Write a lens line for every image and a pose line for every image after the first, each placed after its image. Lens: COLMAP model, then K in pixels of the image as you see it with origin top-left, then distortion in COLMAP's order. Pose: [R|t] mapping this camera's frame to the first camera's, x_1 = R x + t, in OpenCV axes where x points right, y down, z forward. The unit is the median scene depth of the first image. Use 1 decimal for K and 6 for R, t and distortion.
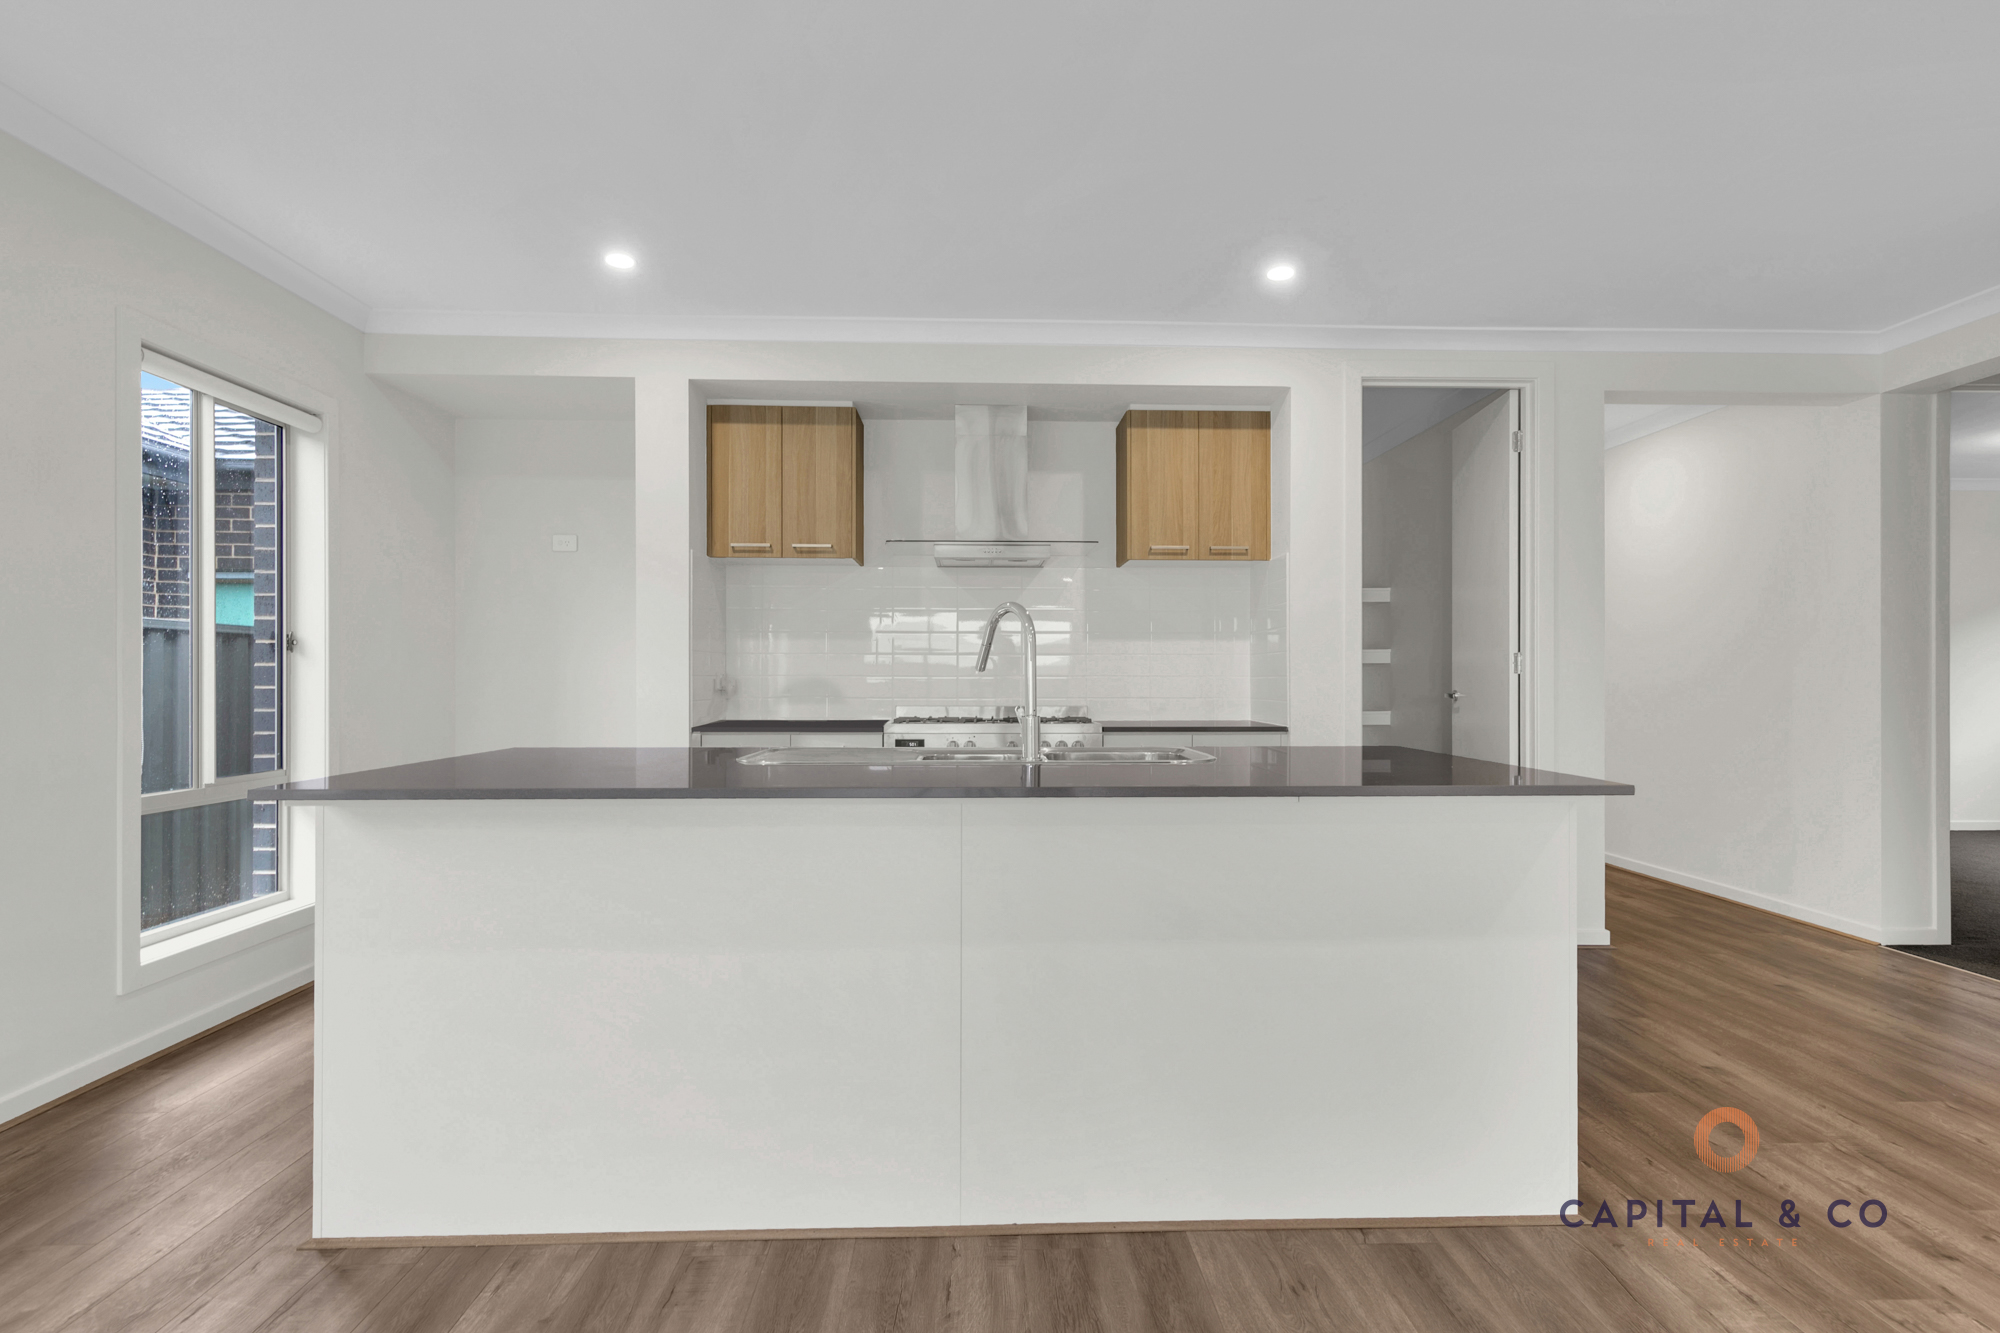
lens RADIAL K [[928.5, 0, 1001.1], [0, 928.5, 672.9], [0, 0, 1]] dist [-0.000829, 0.000011]
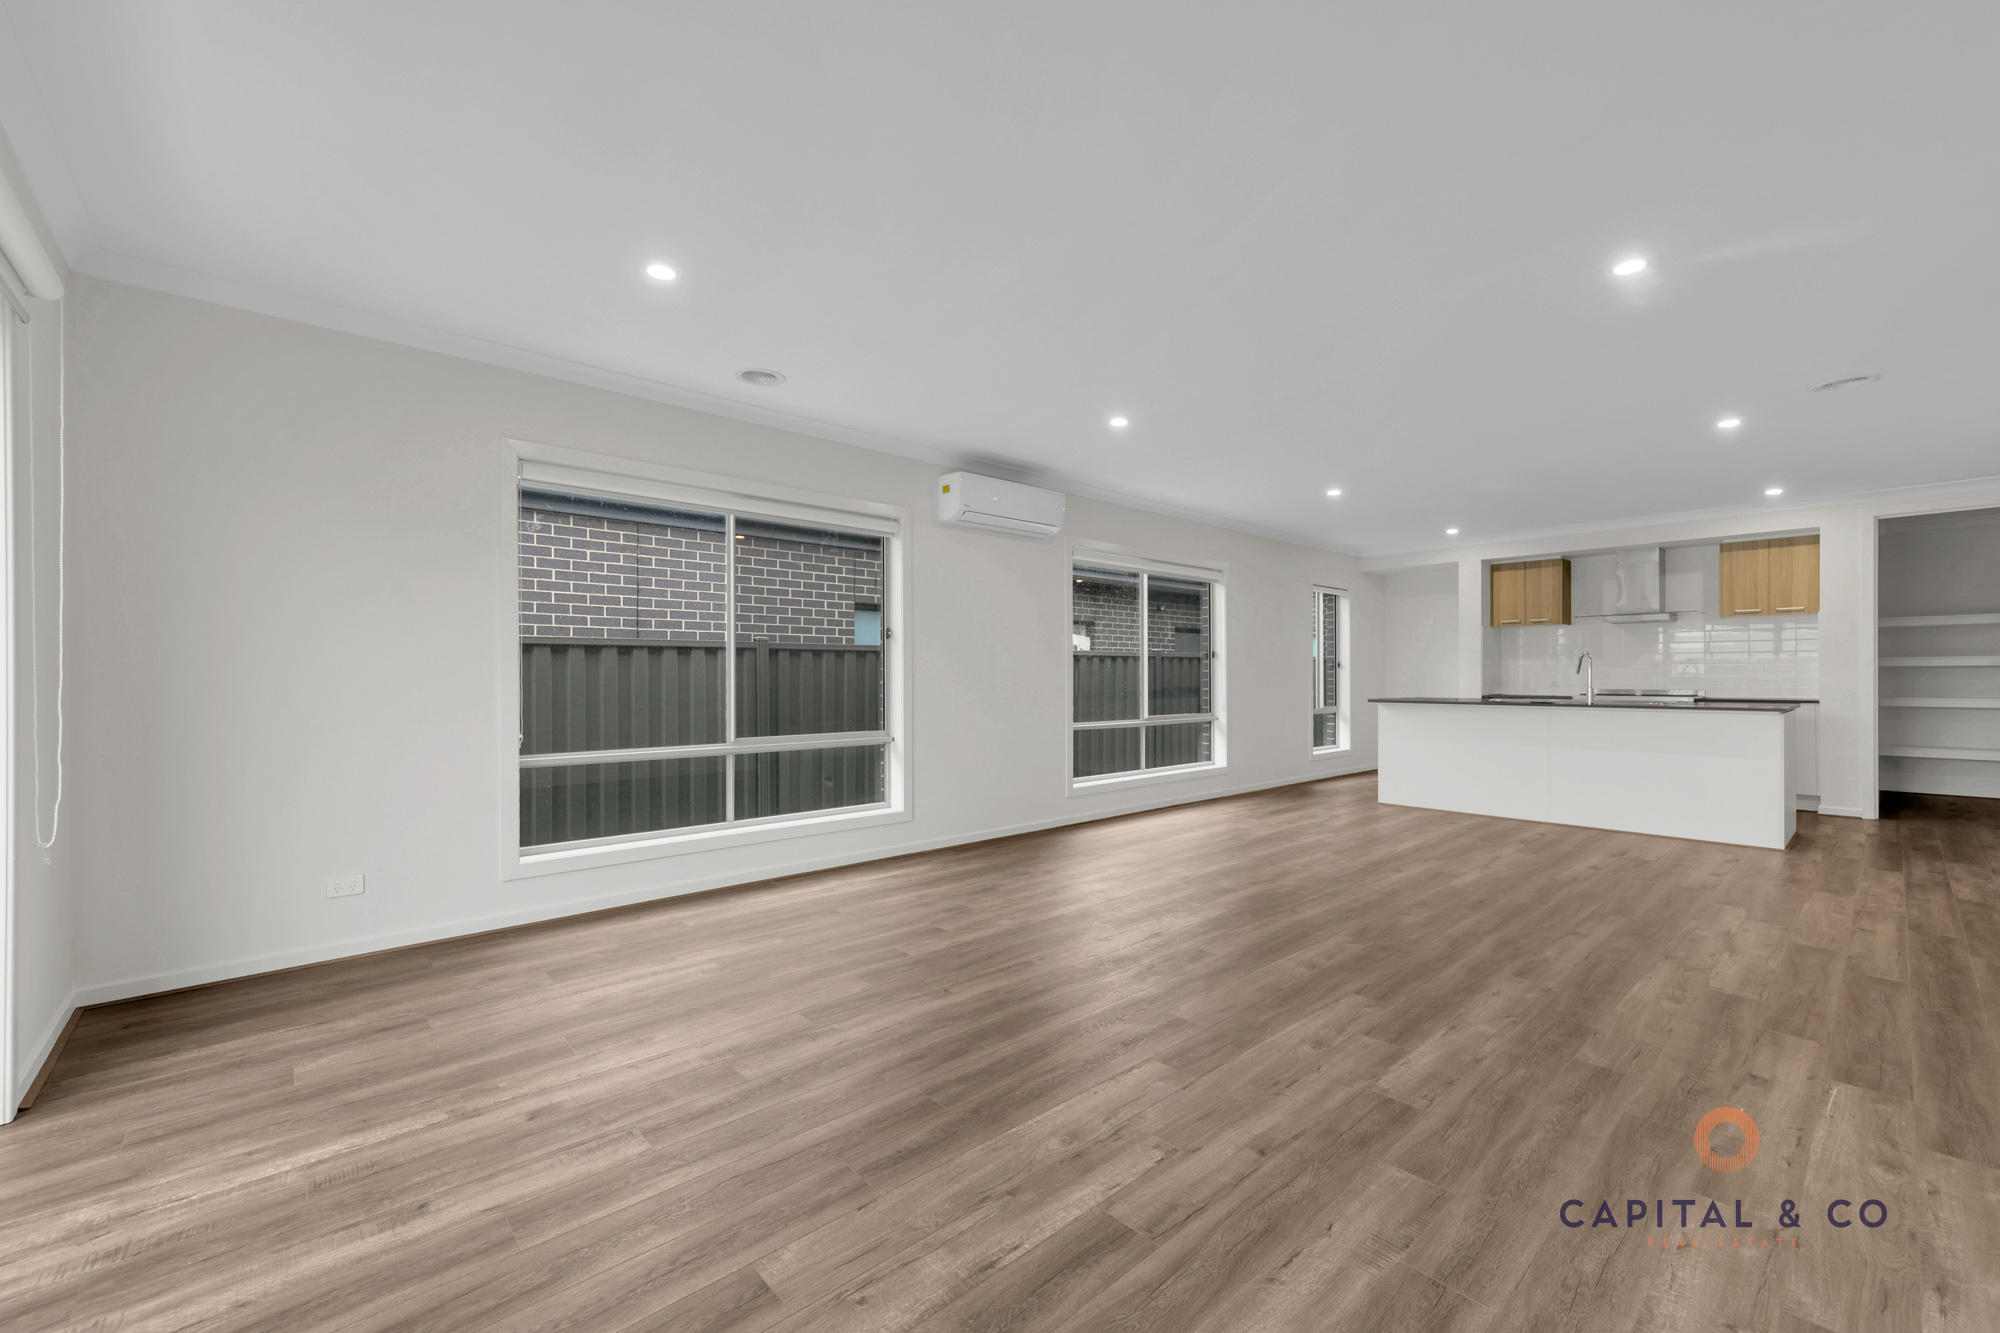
lens RADIAL K [[824.0, 0, 1006.9], [0, 824.0, 680.0], [0, 0, 1]] dist [0.001274, -0.000042]
pose [[0.651880, 0.006956, -0.758291, 0.499989], [0.000552, 0.999953, 0.009647, -0.006548], [0.758322, -0.006707, 0.651845, -1.379181]]
